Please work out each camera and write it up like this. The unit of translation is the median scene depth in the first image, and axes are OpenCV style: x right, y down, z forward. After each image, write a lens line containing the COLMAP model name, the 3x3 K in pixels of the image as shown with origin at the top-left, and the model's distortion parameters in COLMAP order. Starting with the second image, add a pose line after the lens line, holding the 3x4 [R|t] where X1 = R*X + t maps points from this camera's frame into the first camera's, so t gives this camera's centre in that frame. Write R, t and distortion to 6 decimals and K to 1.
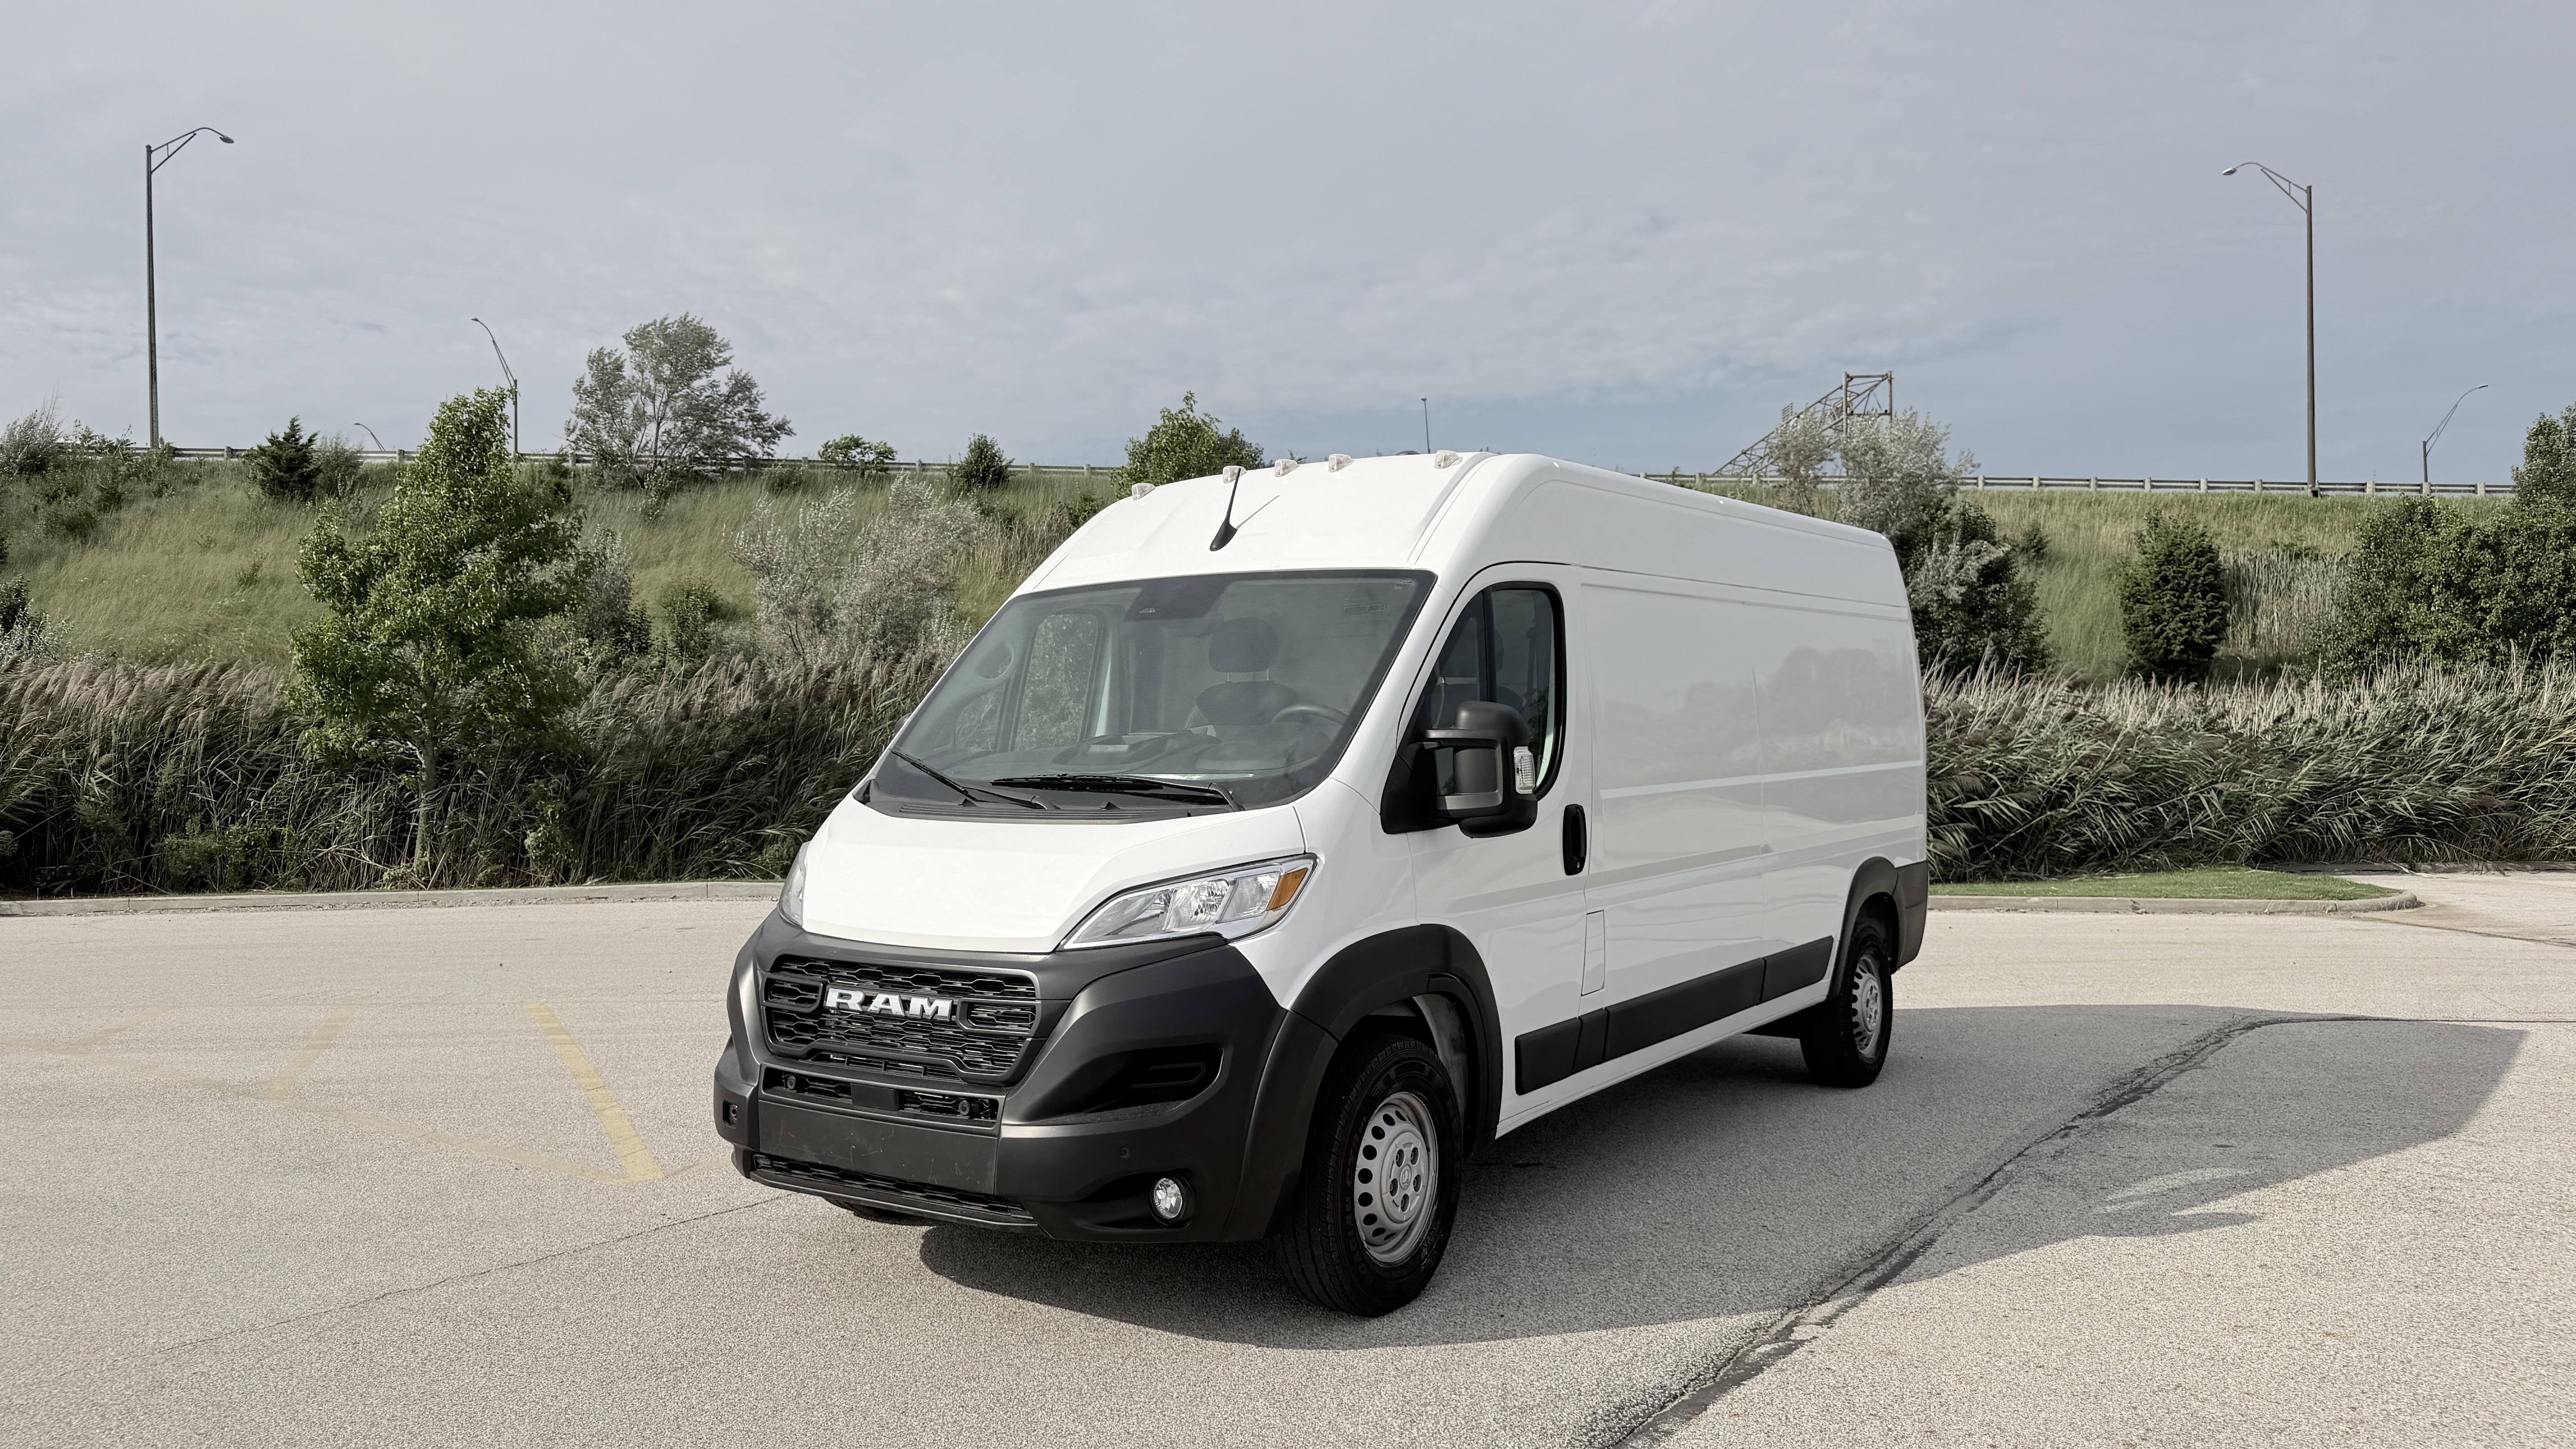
lens RADIAL K [[1839.3, 0, 1288.0], [0, 1839.3, 724.5], [0, 0, 1]] dist [0.138196, -0.201597]
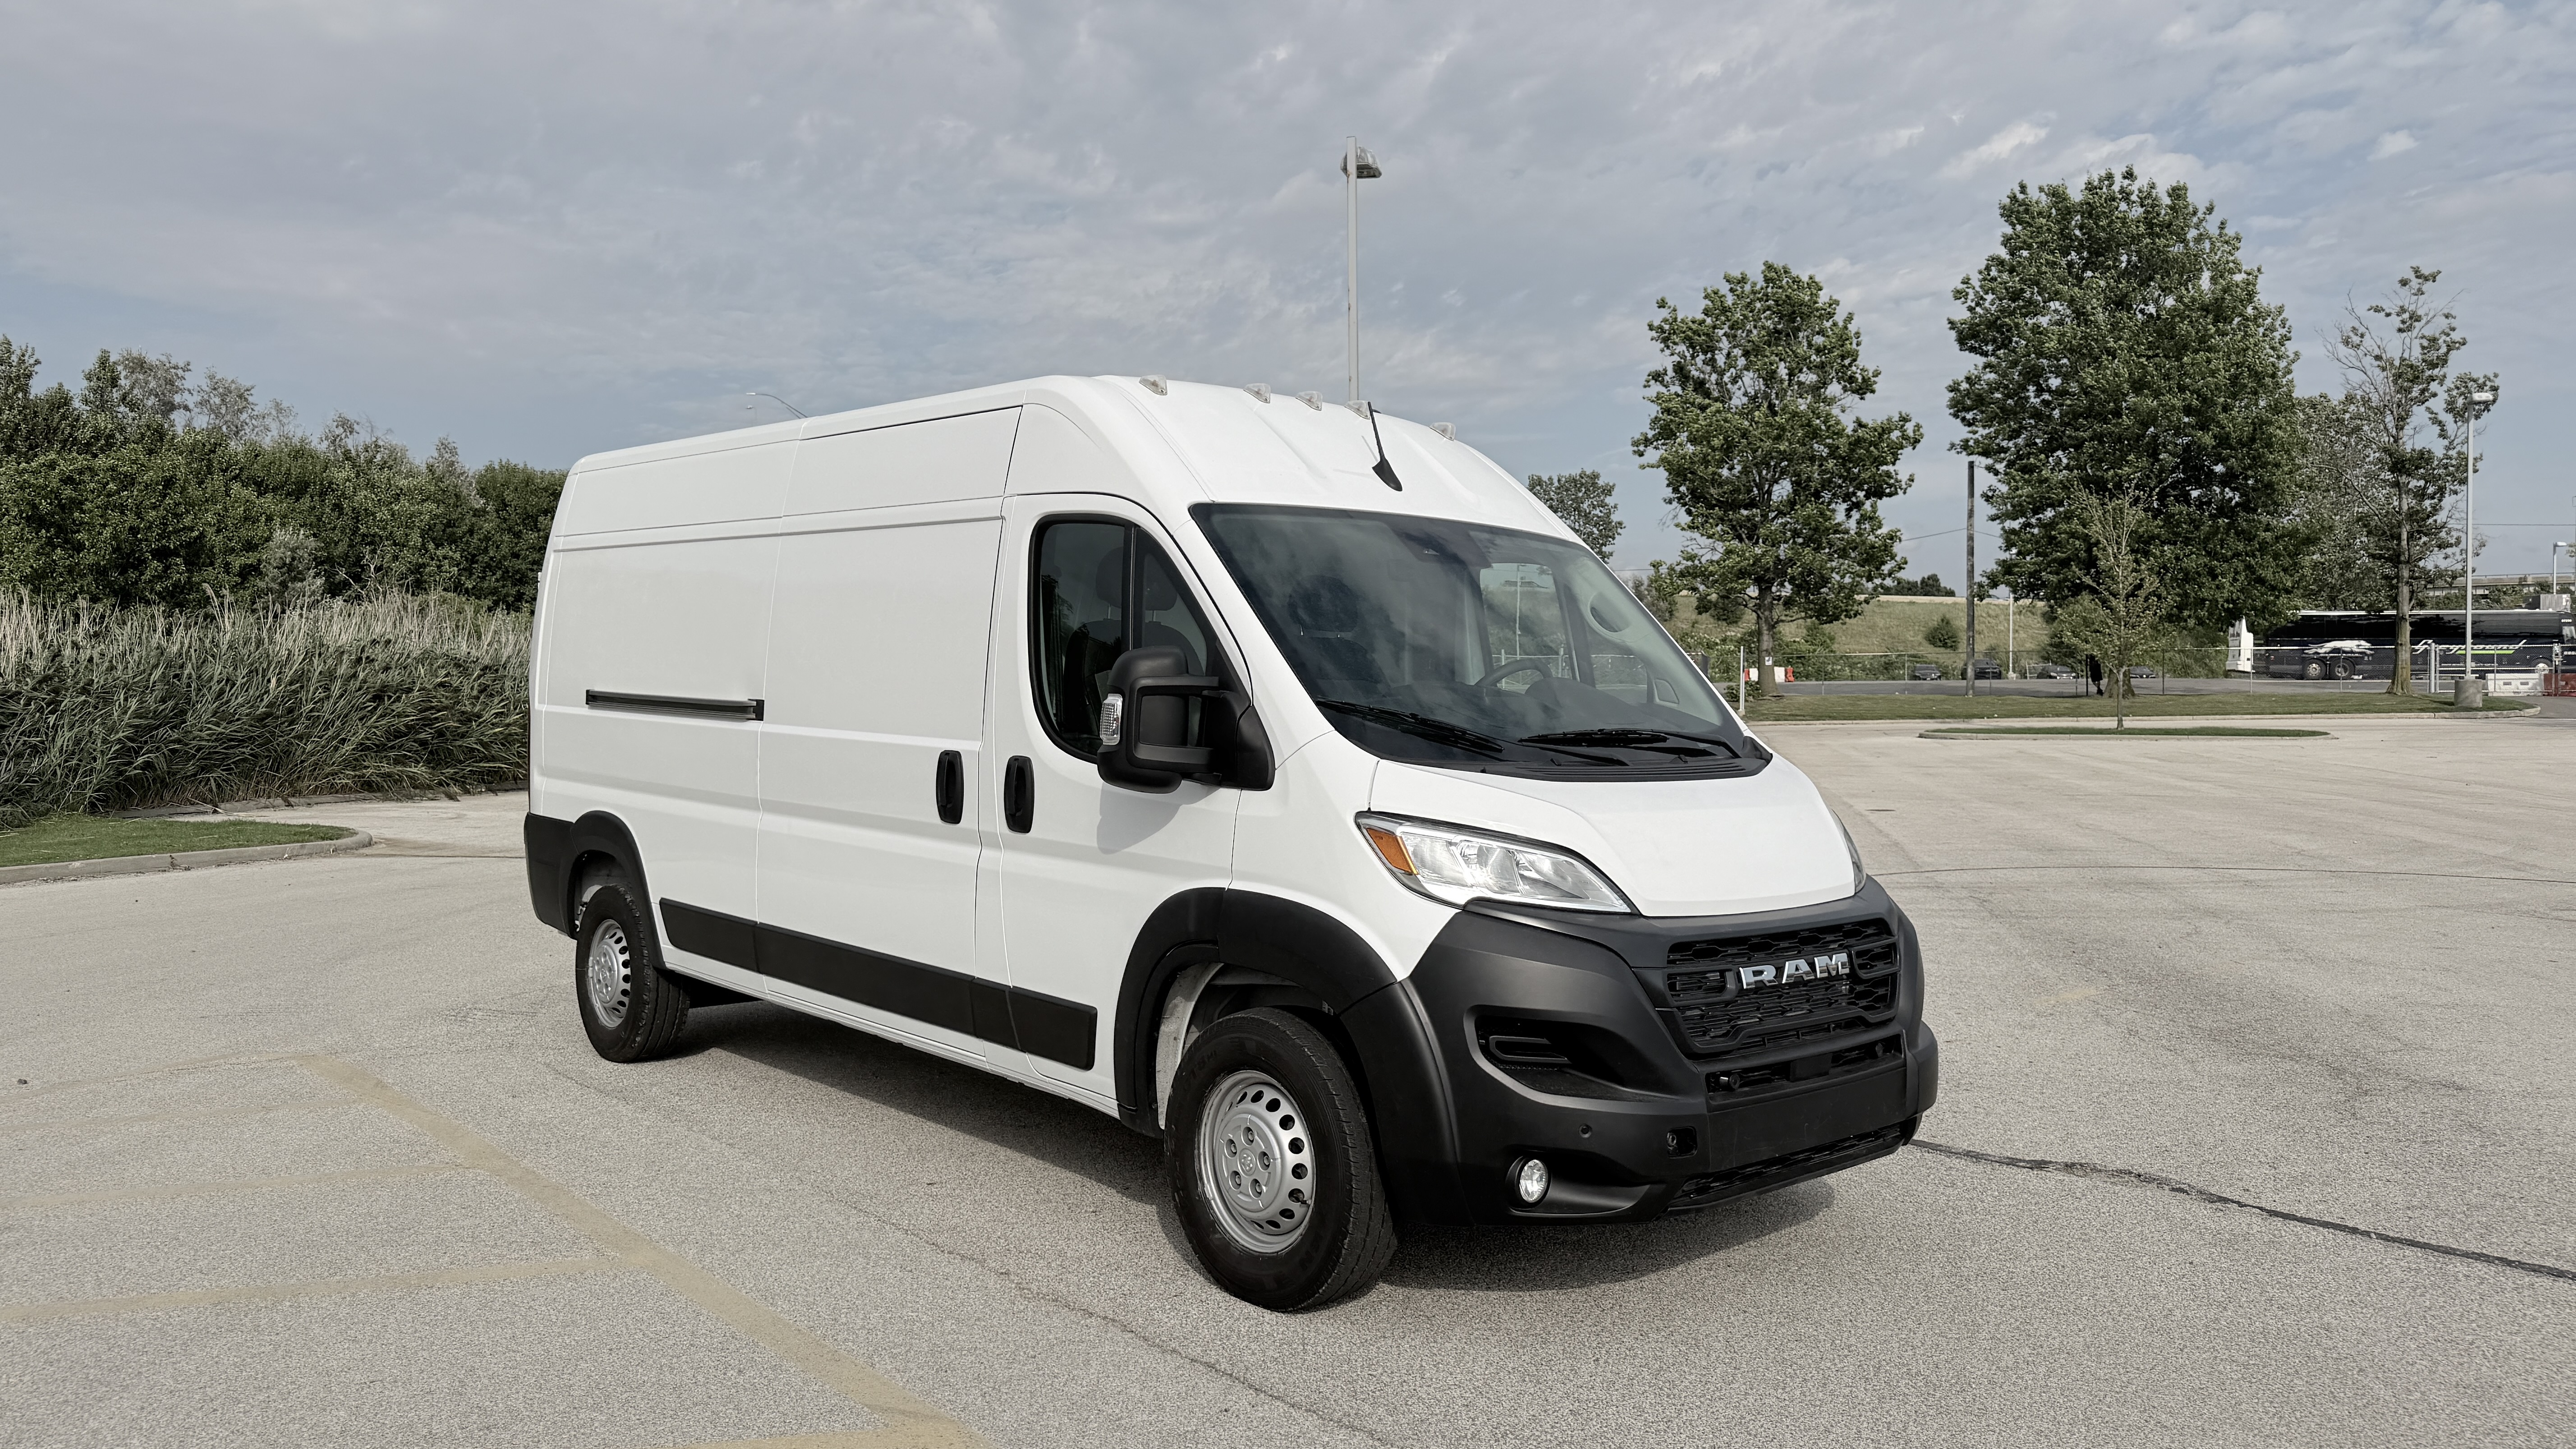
lens RADIAL K [[1787.0, 0, 1347.5], [0, 1787.0, 727.6], [0, 0, 1]] dist [0.176903, -0.327023]
pose [[0.215582, -0.013869, 0.976387, -1.099108], [-0.019463, 0.999639, 0.018497, 0.012387], [-0.976292, -0.022991, 0.215234, 0.962986]]
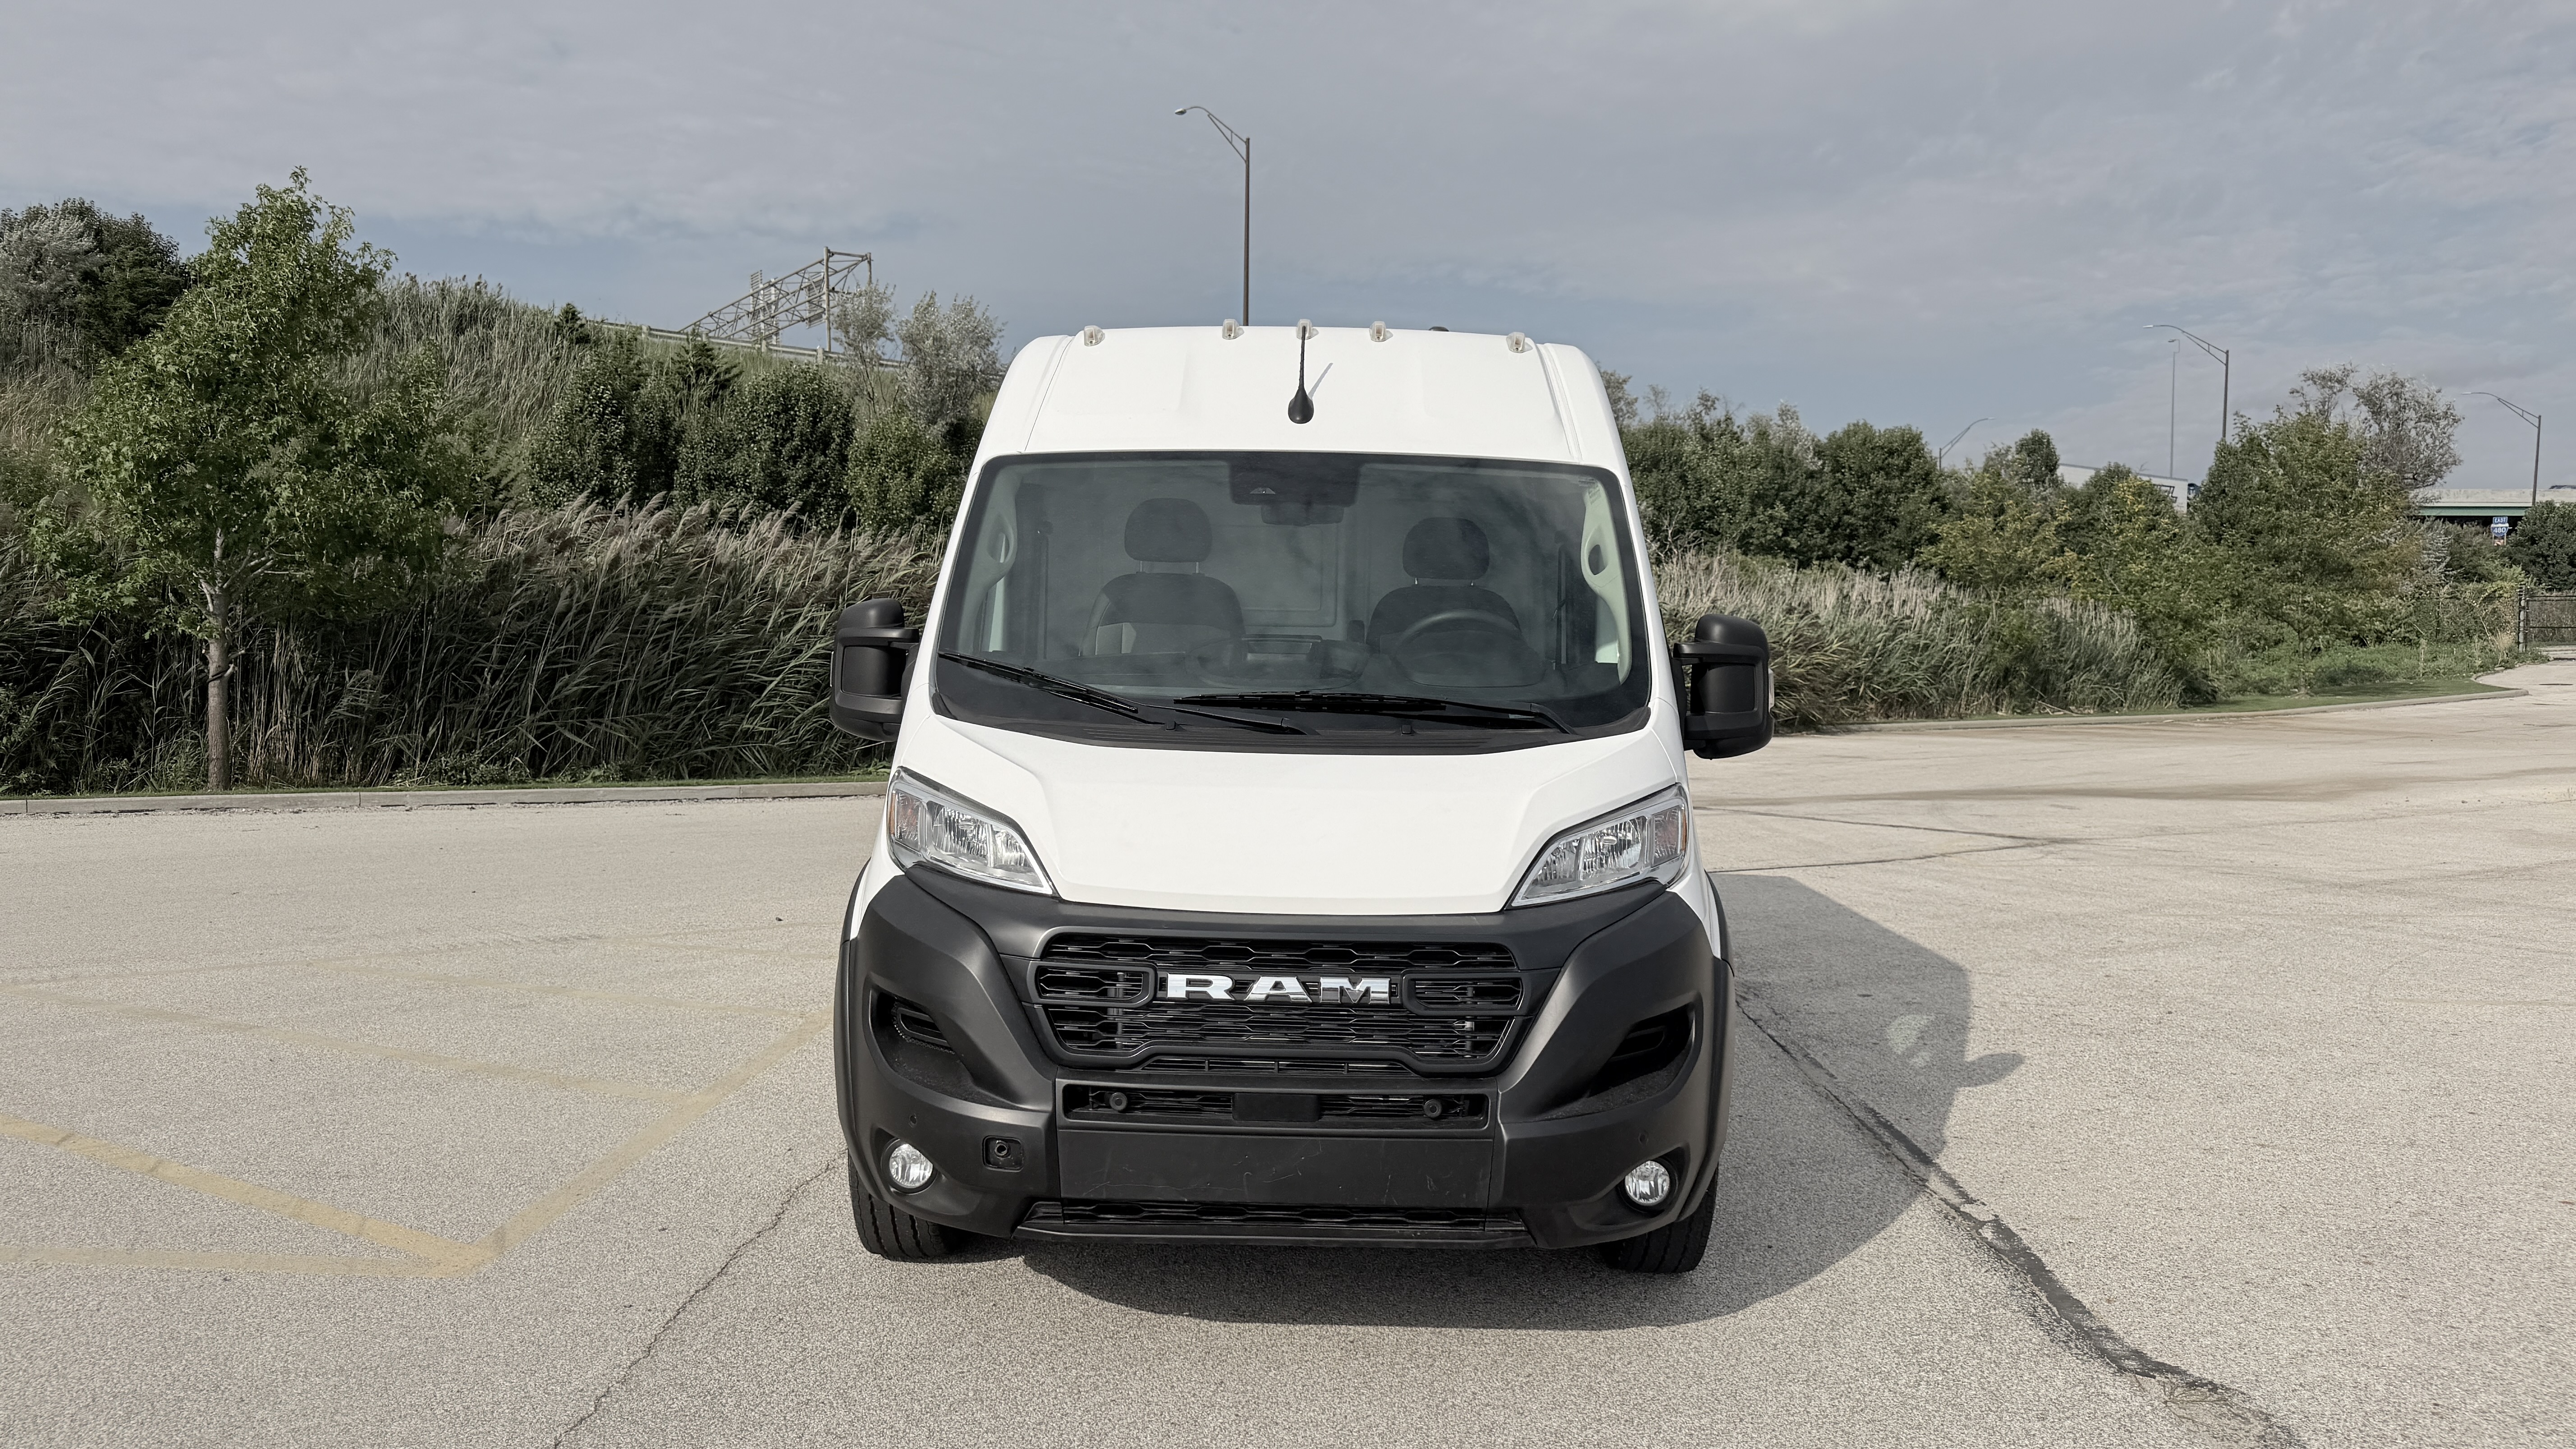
lens RADIAL K [[1852.8, 0, 1326.4], [0, 1852.8, 717.1], [0, 0, 1]] dist [0.060686, -0.069356]
pose [[0.826885, -0.010199, 0.562279, -0.597862], [-0.024611, 0.998221, 0.054300, -0.006484], [-0.561833, -0.058738, 0.825163, 0.326925]]
